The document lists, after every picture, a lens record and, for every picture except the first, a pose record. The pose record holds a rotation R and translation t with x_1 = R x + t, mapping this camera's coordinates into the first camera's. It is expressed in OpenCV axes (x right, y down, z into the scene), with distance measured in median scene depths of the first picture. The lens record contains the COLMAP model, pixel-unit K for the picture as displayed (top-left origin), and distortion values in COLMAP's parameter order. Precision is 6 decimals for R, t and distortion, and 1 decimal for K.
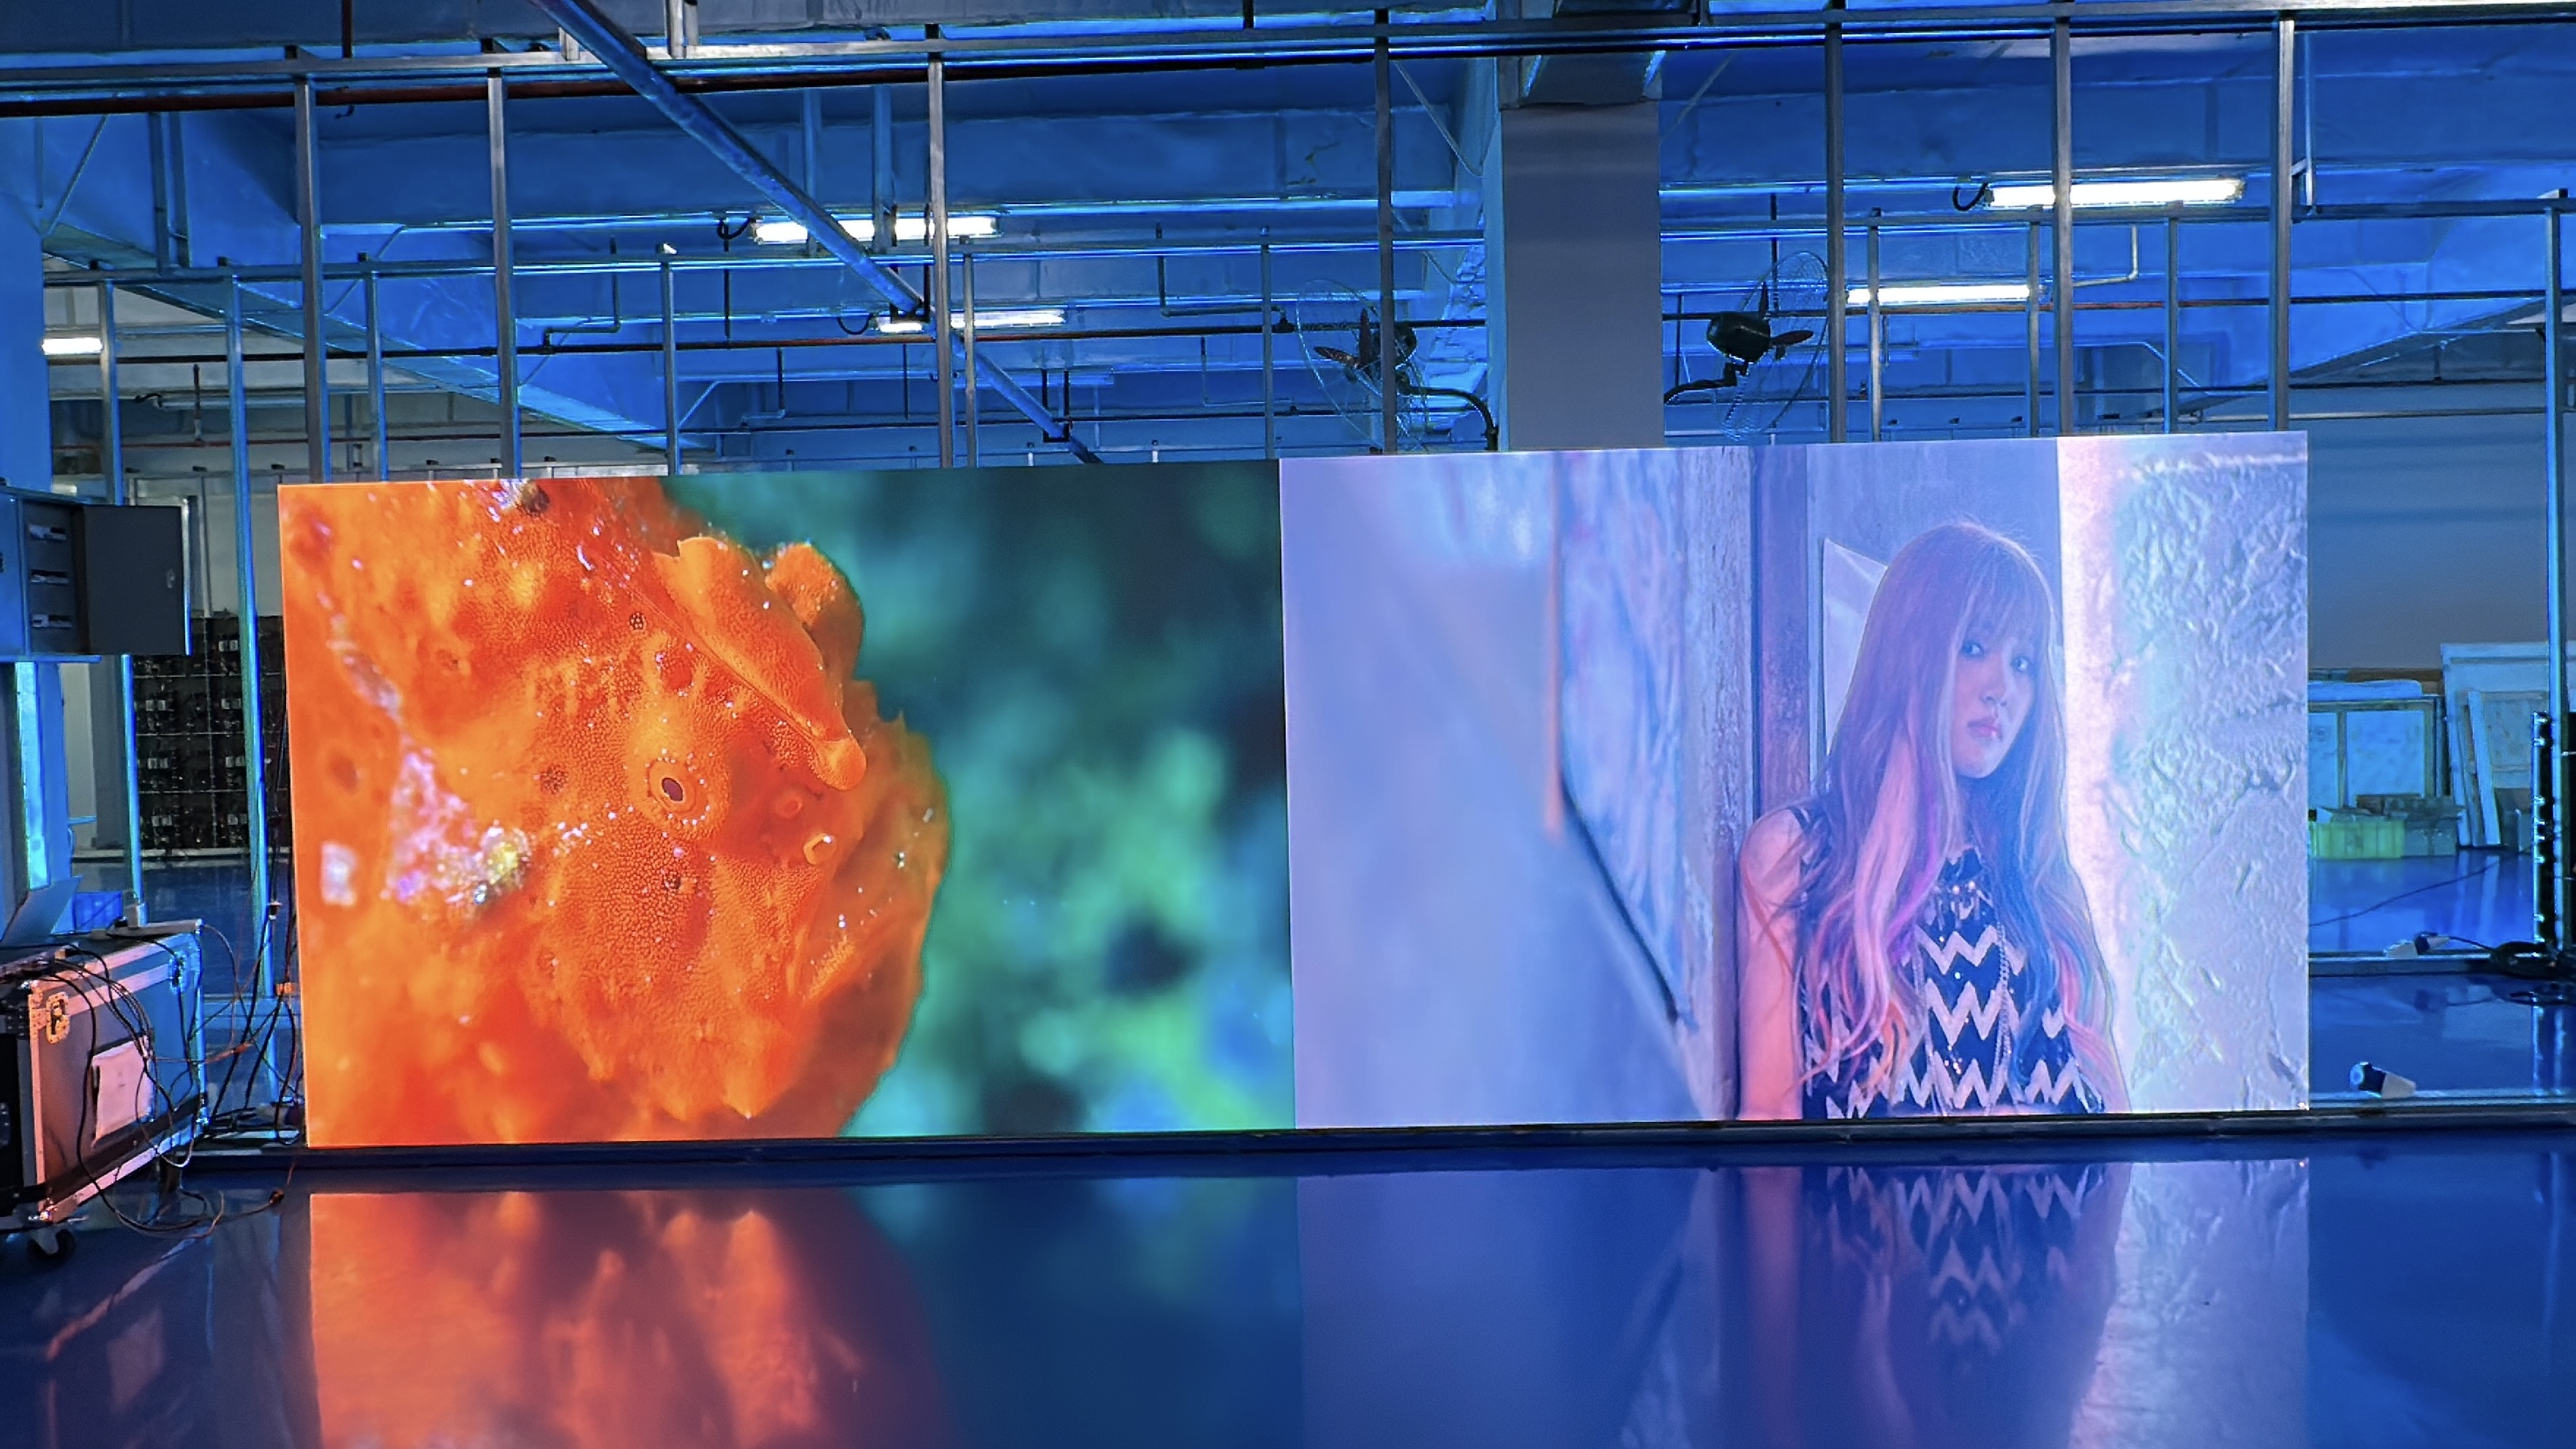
lens RADIAL K [[1705.6, 0, 1289.4], [0, 1705.6, 734.2], [0, 0, 1]] dist [-0.001292, -0.000110]
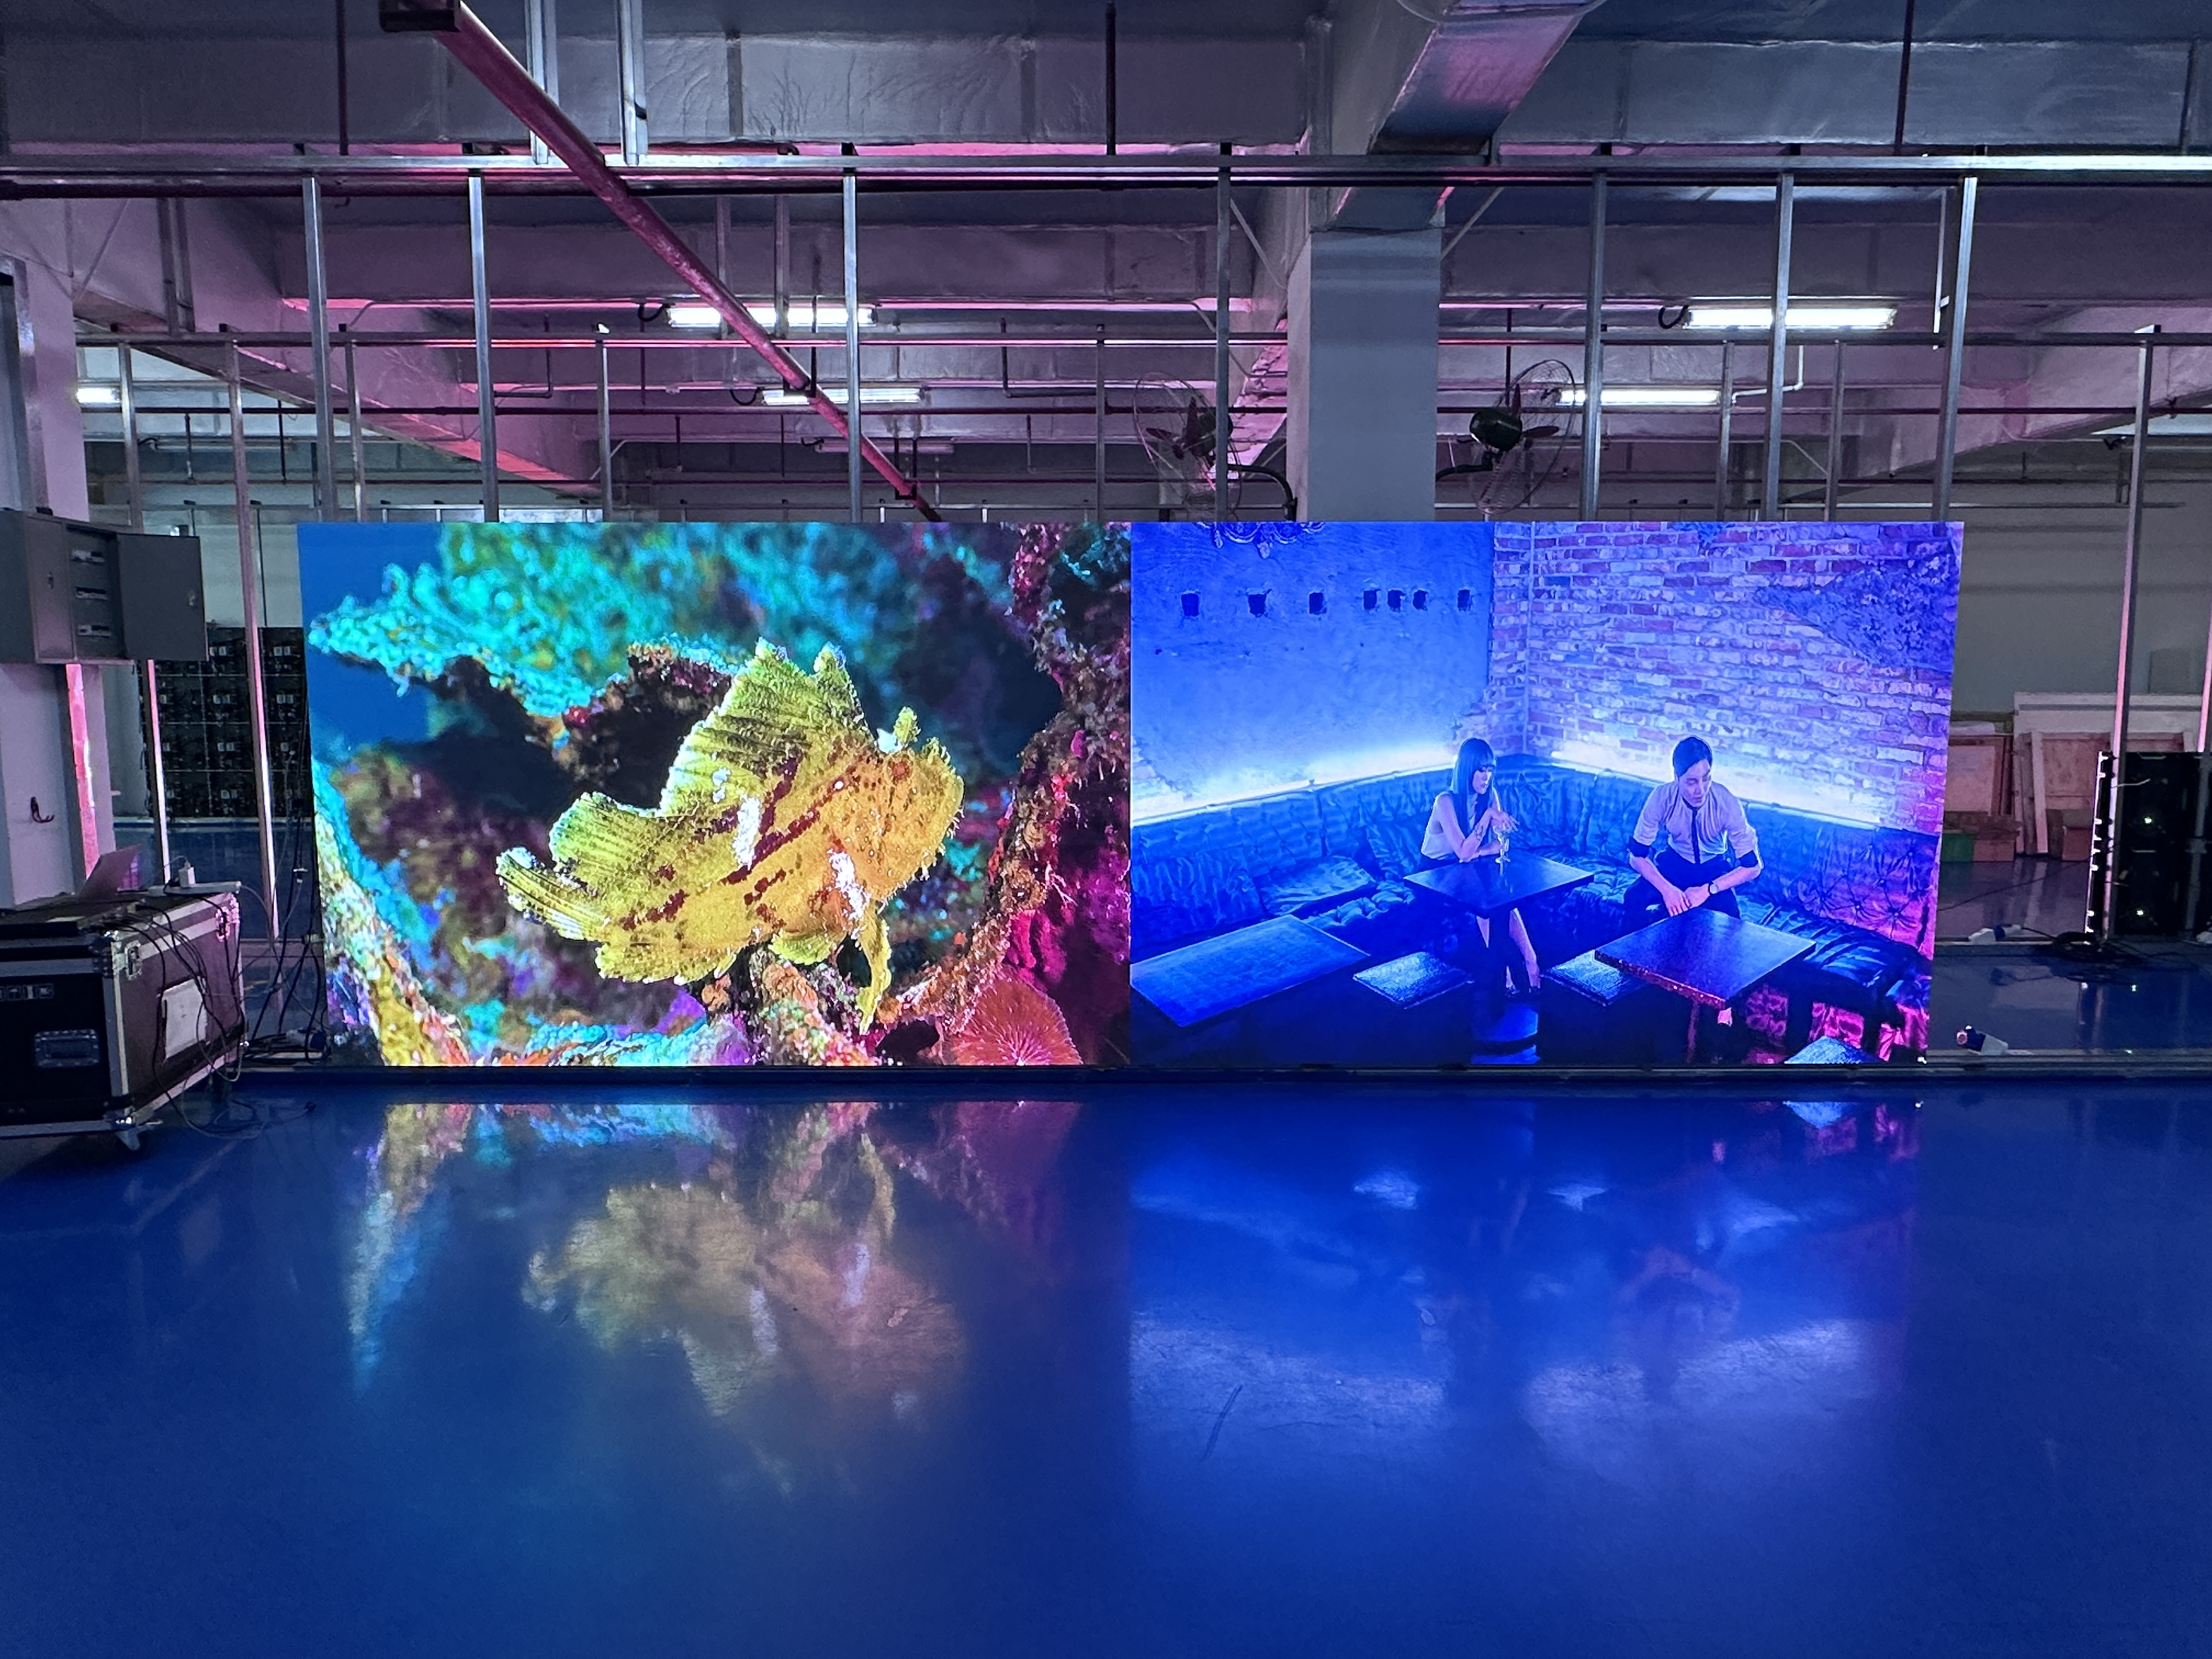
lens RADIAL K [[1367.0, 0, 1099.3], [0, 1367.0, 846.1], [0, 0, 1]] dist [-0.001910, 0.001075]
pose [[0.999455, 0.020586, 0.025798, -0.032808], [-0.022501, 0.996833, 0.076271, -0.003534], [-0.024147, -0.076810, 0.996753, 0.007039]]
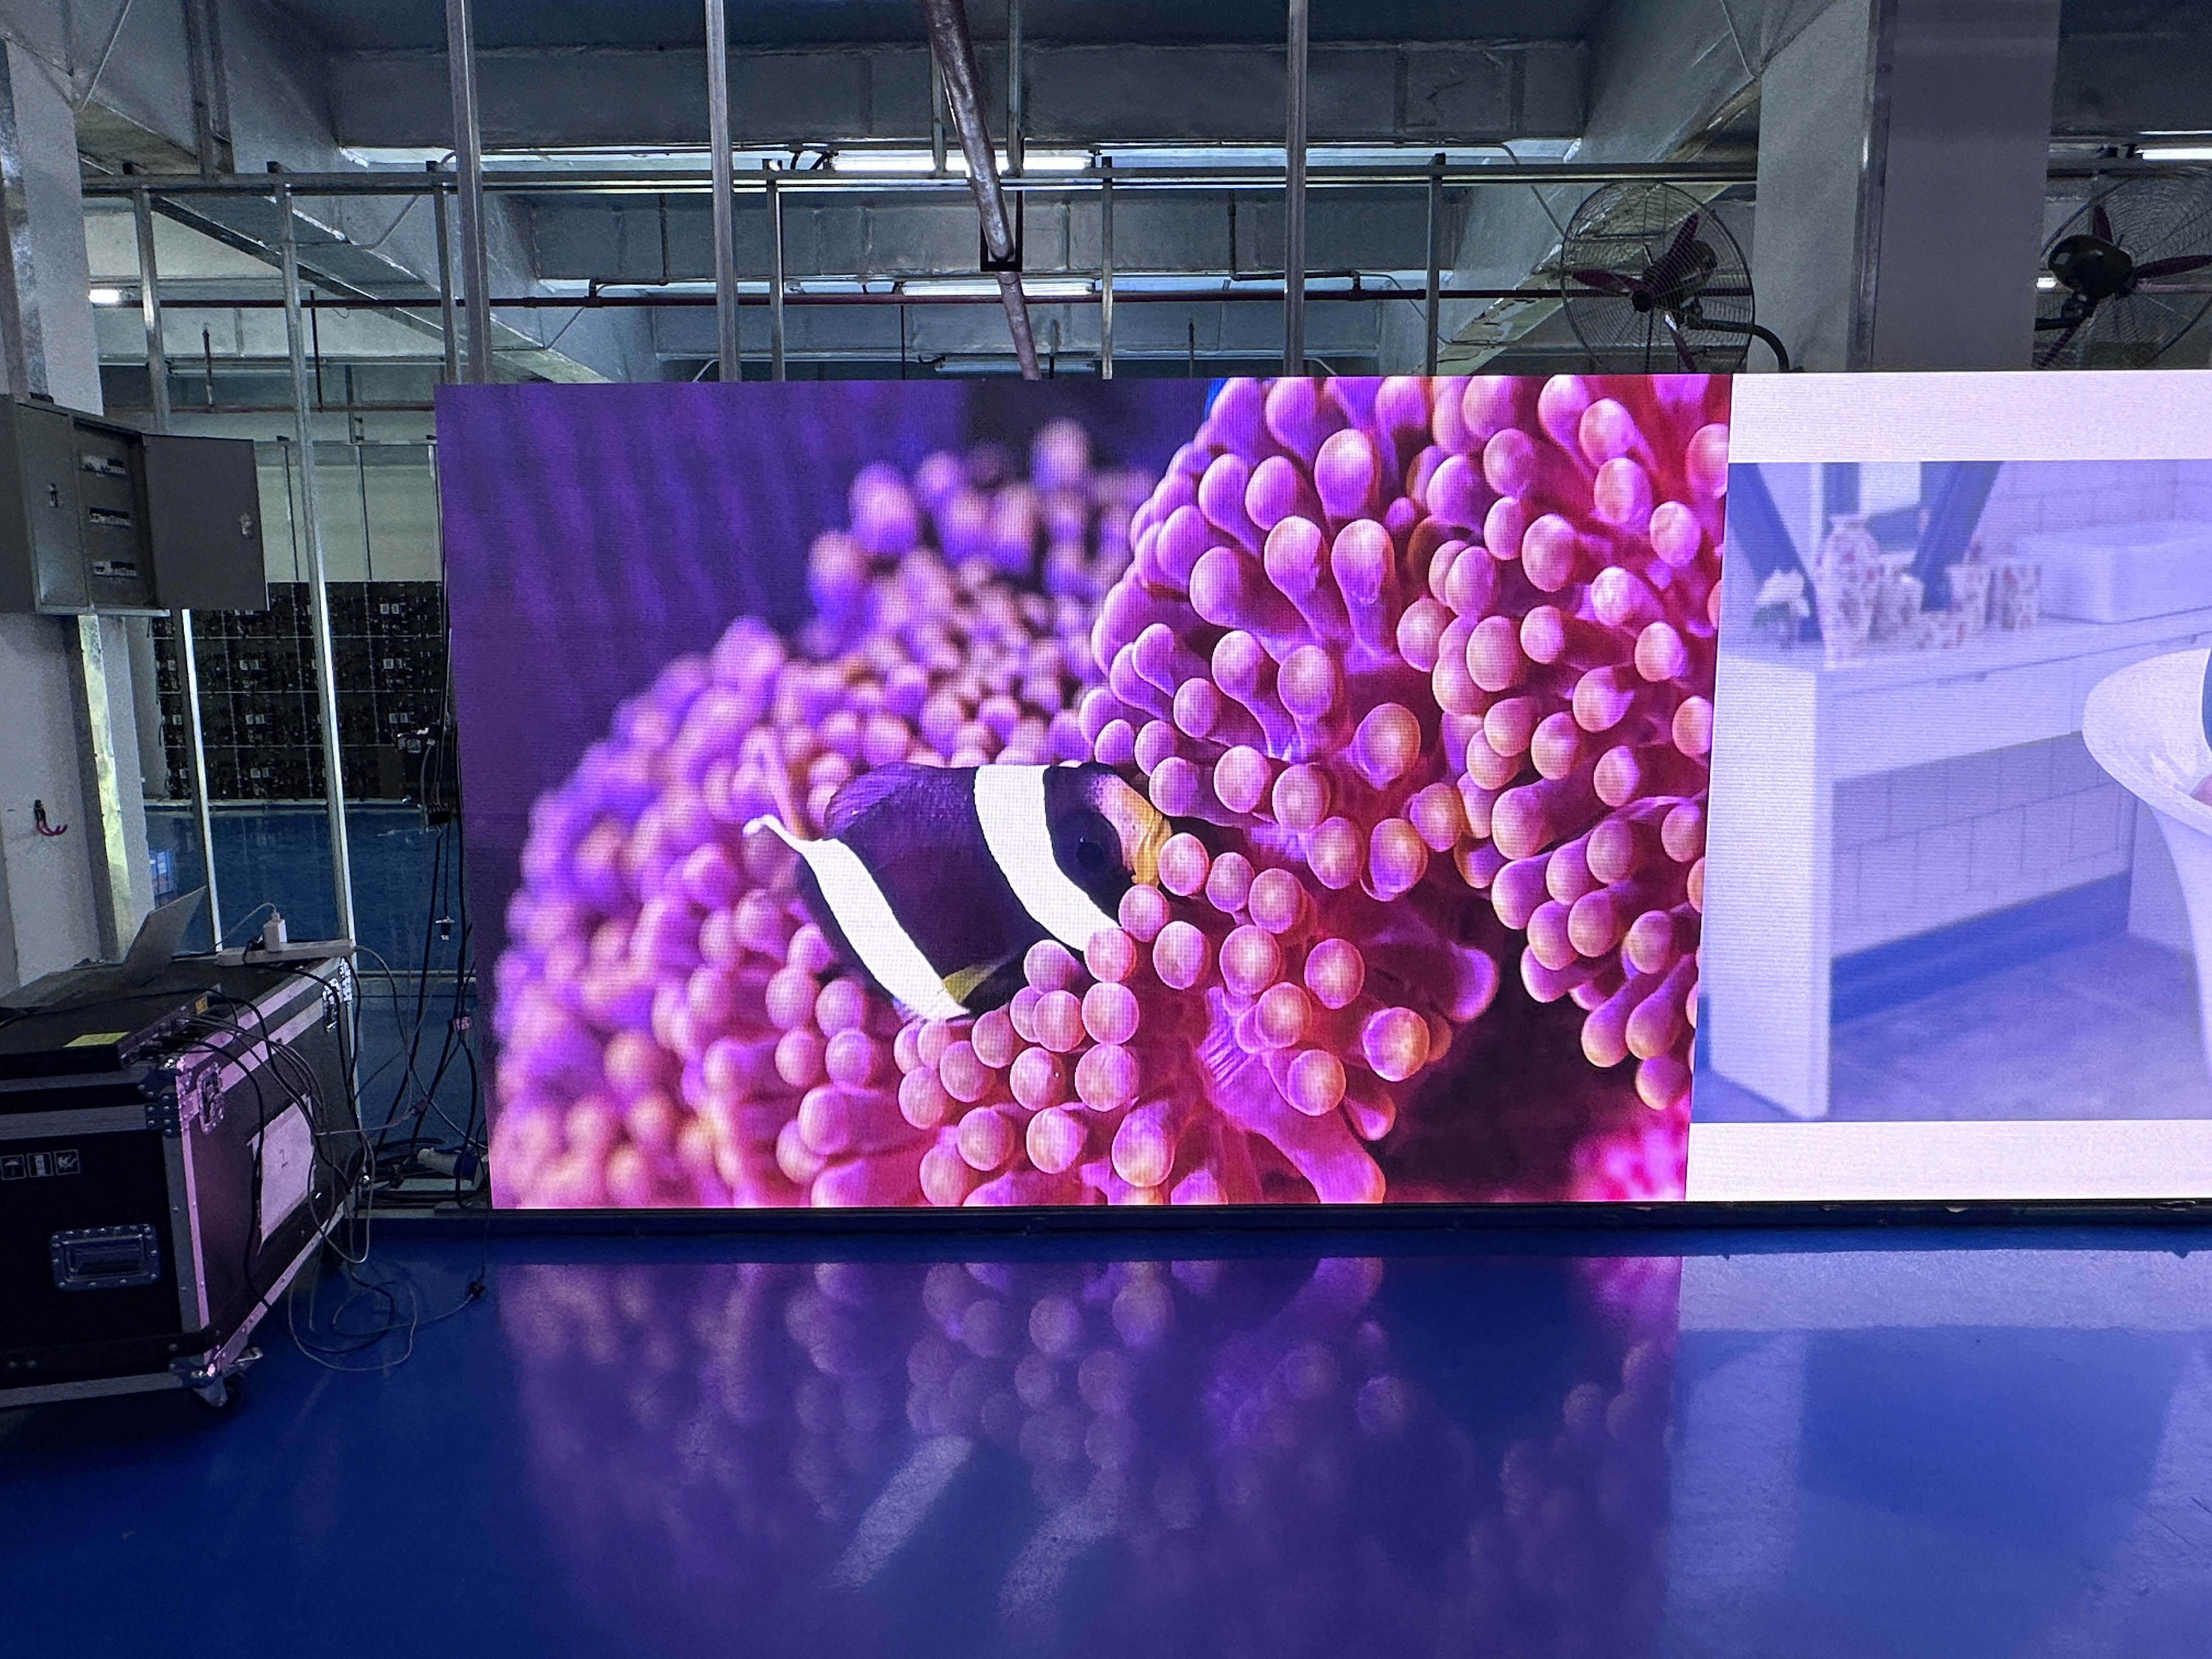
lens RADIAL K [[1367.0, 0, 1099.3], [0, 1367.0, 846.1], [0, 0, 1]] dist [-0.001910, 0.001075]
pose [[0.999644, 0.013834, 0.022804, -0.205289], [-0.016134, 0.994449, 0.103972, -0.005036], [-0.021239, -0.104303, 0.994319, 0.241905]]
